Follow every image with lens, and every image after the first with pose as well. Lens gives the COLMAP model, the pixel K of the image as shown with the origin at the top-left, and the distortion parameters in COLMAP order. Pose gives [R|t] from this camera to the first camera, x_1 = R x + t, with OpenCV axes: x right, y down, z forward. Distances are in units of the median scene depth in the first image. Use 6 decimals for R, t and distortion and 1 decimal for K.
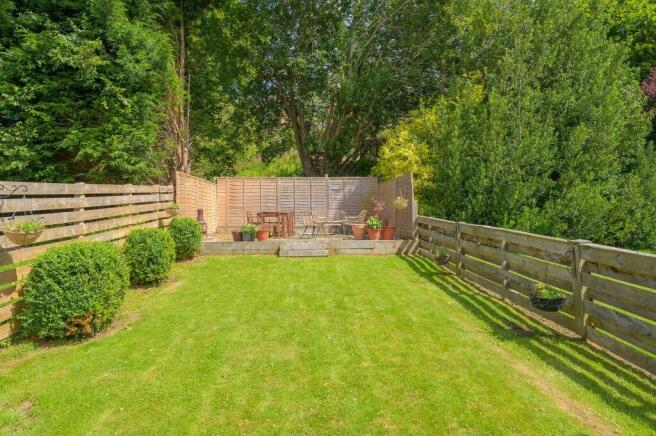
lens RADIAL K [[405.7, 0, 324.8], [0, 405.7, 216.0], [0, 0, 1]] dist [0.002574, 0.001029]
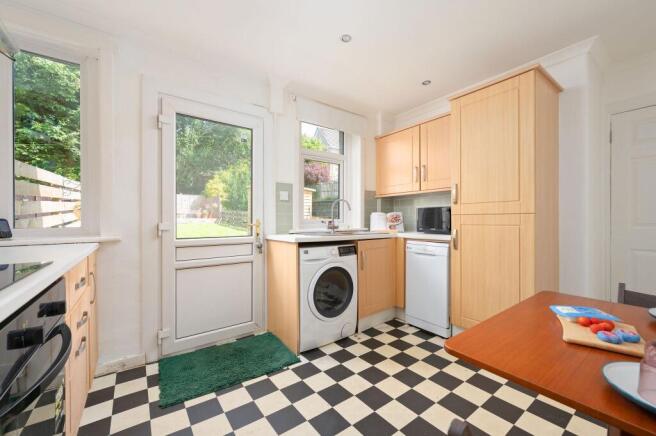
lens RADIAL K [[264.9, 0, 326.5], [0, 264.9, 221.8], [0, 0, 1]] dist [-0.000447, -0.000029]
pose [[0.837631, -0.001566, 0.546235, -0.167127], [-0.000315, 0.999994, 0.003349, 0.071641], [-0.546237, -0.002977, 0.837625, -0.933404]]
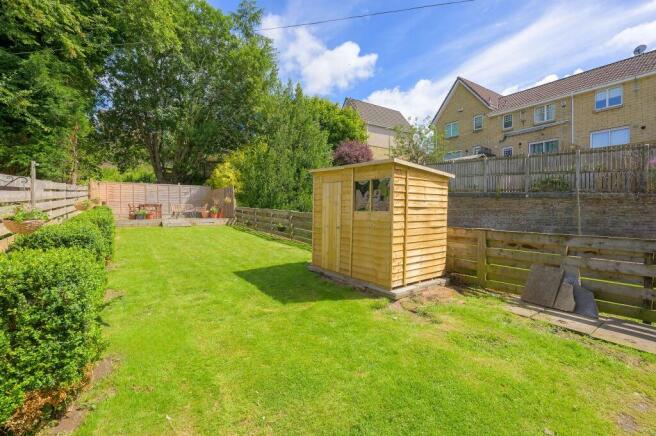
lens RADIAL K [[299.7, 0, 324.9], [0, 299.7, 212.9], [0, 0, 1]] dist [-0.001846, -0.000114]
pose [[0.854587, 0.001308, 0.519306, -0.166436], [0.000706, 0.999993, -0.003681, 0.035379], [-0.519307, 0.003512, 0.854580, -0.503645]]
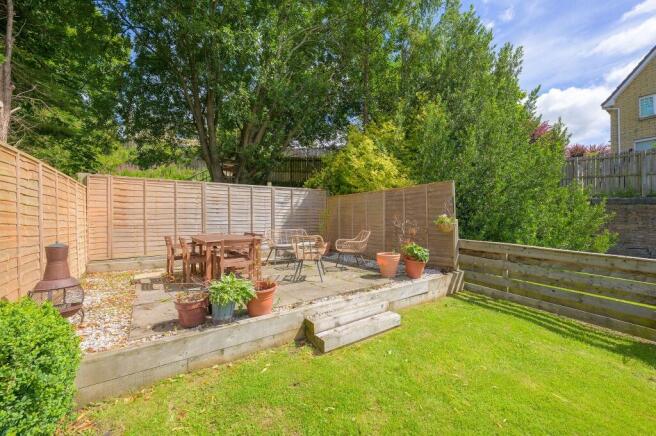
lens RADIAL K [[260.7, 0, 335.4], [0, 260.7, 218.0], [0, 0, 1]] dist [-0.000934, -0.000060]
pose [[0.843842, -0.003551, 0.536579, -0.220150], [0.008701, 0.999937, -0.007066, -0.037312], [-0.536521, 0.010632, 0.843820, 0.665447]]
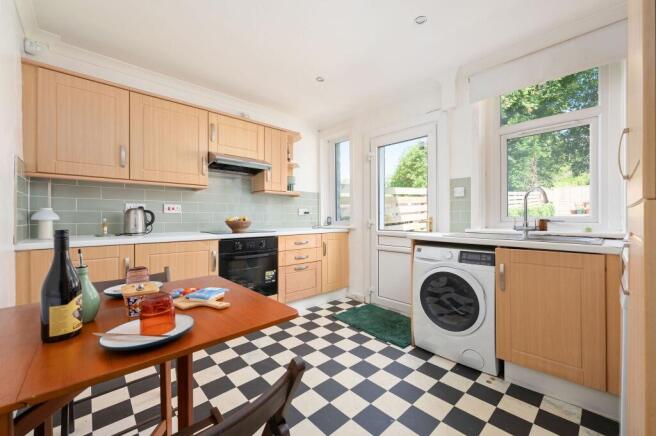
lens RADIAL K [[260.7, 0, 335.4], [0, 260.7, 218.0], [0, 0, 1]] dist [-0.000934, -0.000060]
pose [[0.646795, 0.002473, -0.762660, 0.035999], [0.002356, 0.999983, 0.005240, 0.069686], [0.762660, -0.005186, 0.646779, -0.935704]]
